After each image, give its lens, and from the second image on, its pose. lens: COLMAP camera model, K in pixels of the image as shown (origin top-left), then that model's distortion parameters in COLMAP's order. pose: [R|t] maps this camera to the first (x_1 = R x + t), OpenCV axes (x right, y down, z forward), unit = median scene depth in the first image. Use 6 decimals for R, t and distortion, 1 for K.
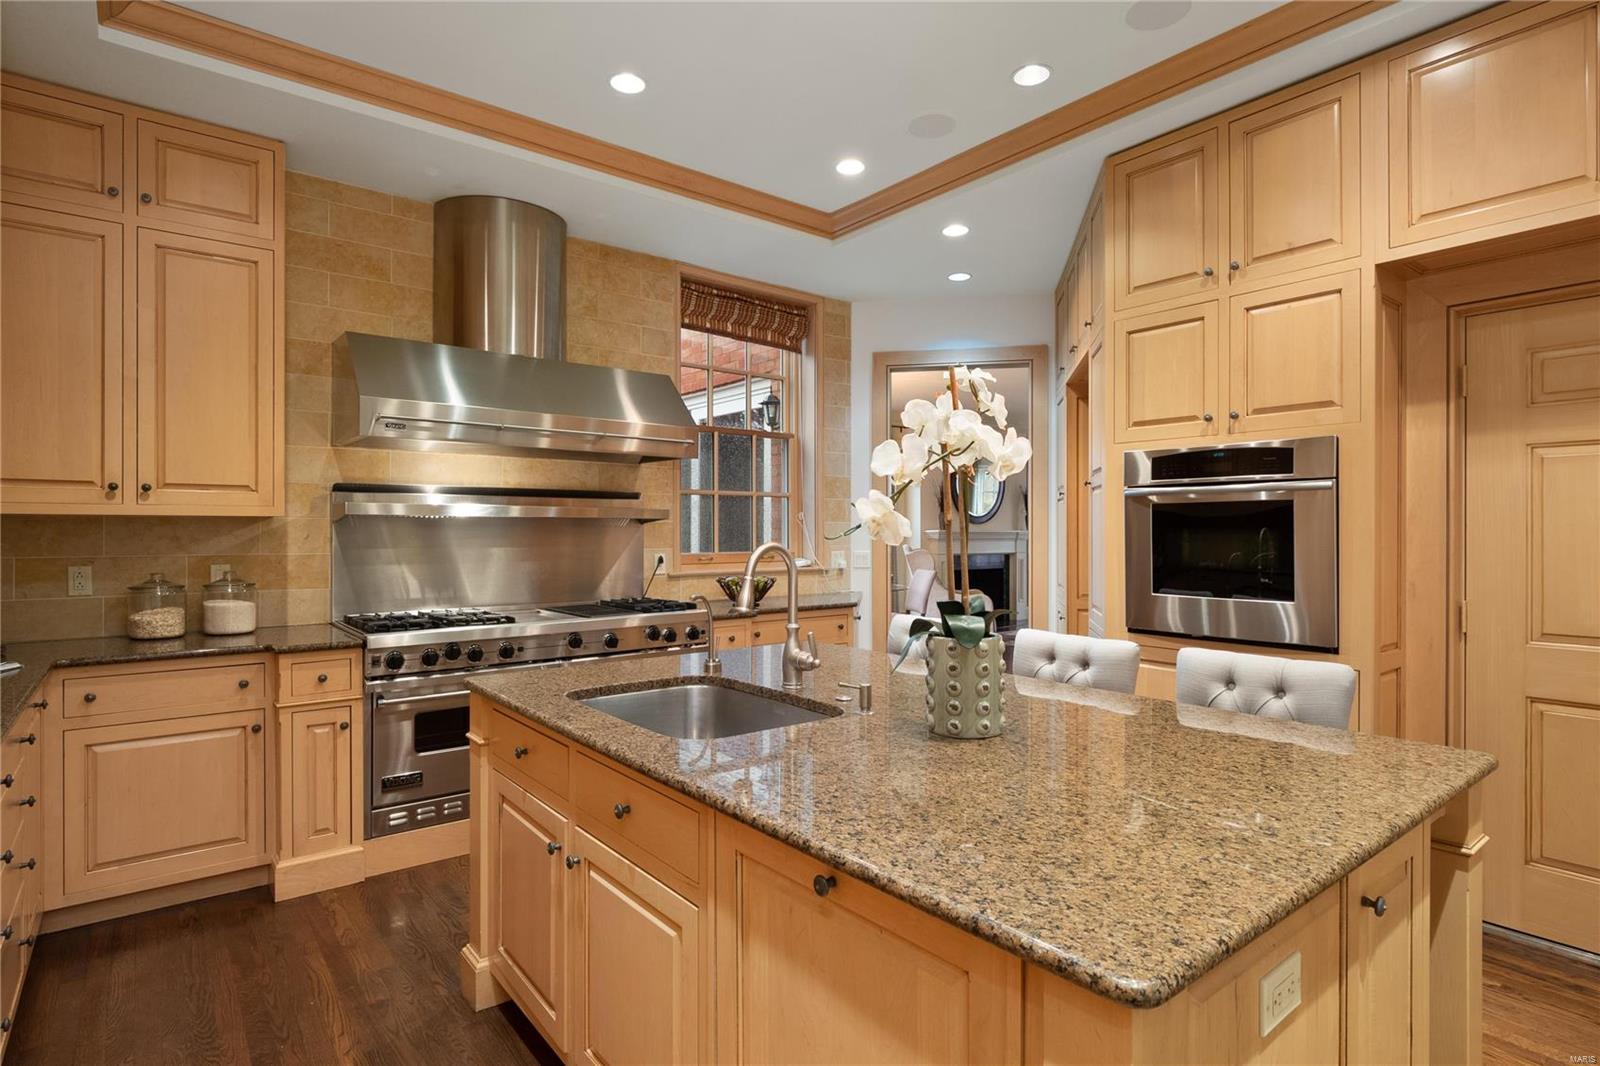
lens RADIAL K [[832.4, 0, 800.0], [0, 832.4, 533.0], [0, 0, 1]] dist [-0.002447, -0.000565]
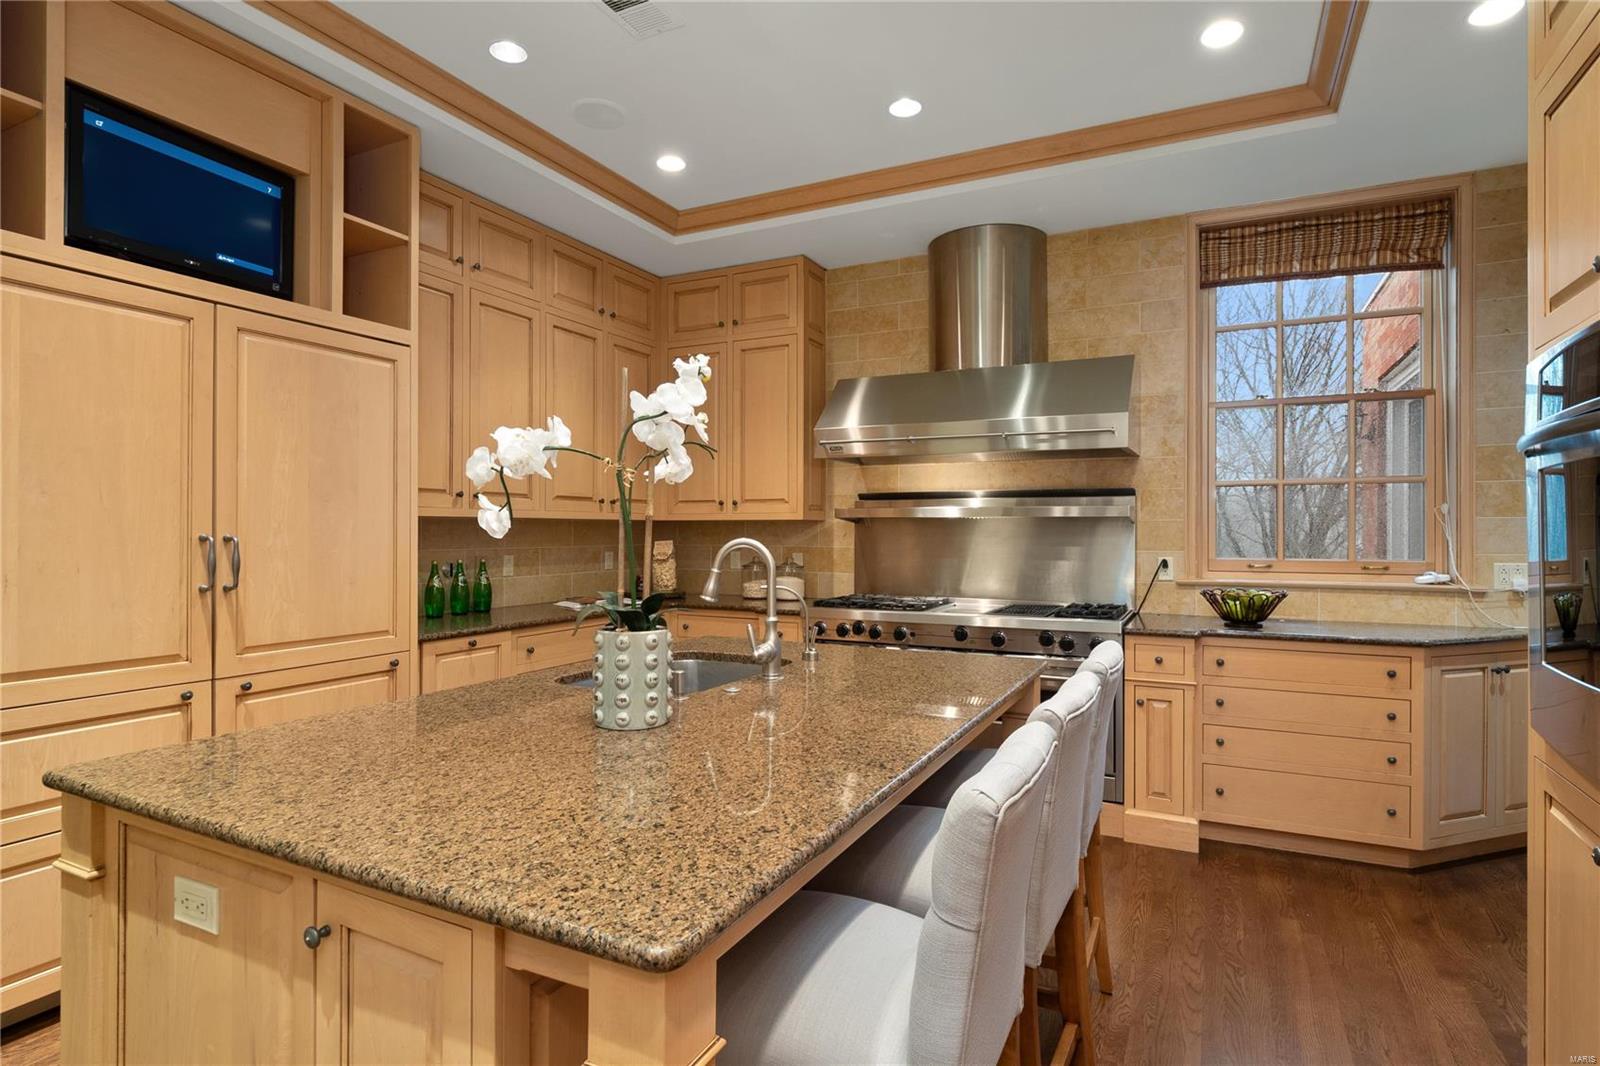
lens RADIAL K [[823.5, 0, 800.0], [0, 823.5, 533.0], [0, 0, 1]] dist [0.003742, 0.000010]
pose [[0.415446, 0.002482, -0.909615, 0.517717], [-0.004813, 0.999988, 0.000530, 0.001551], [0.909605, 0.004158, 0.415453, 0.329713]]
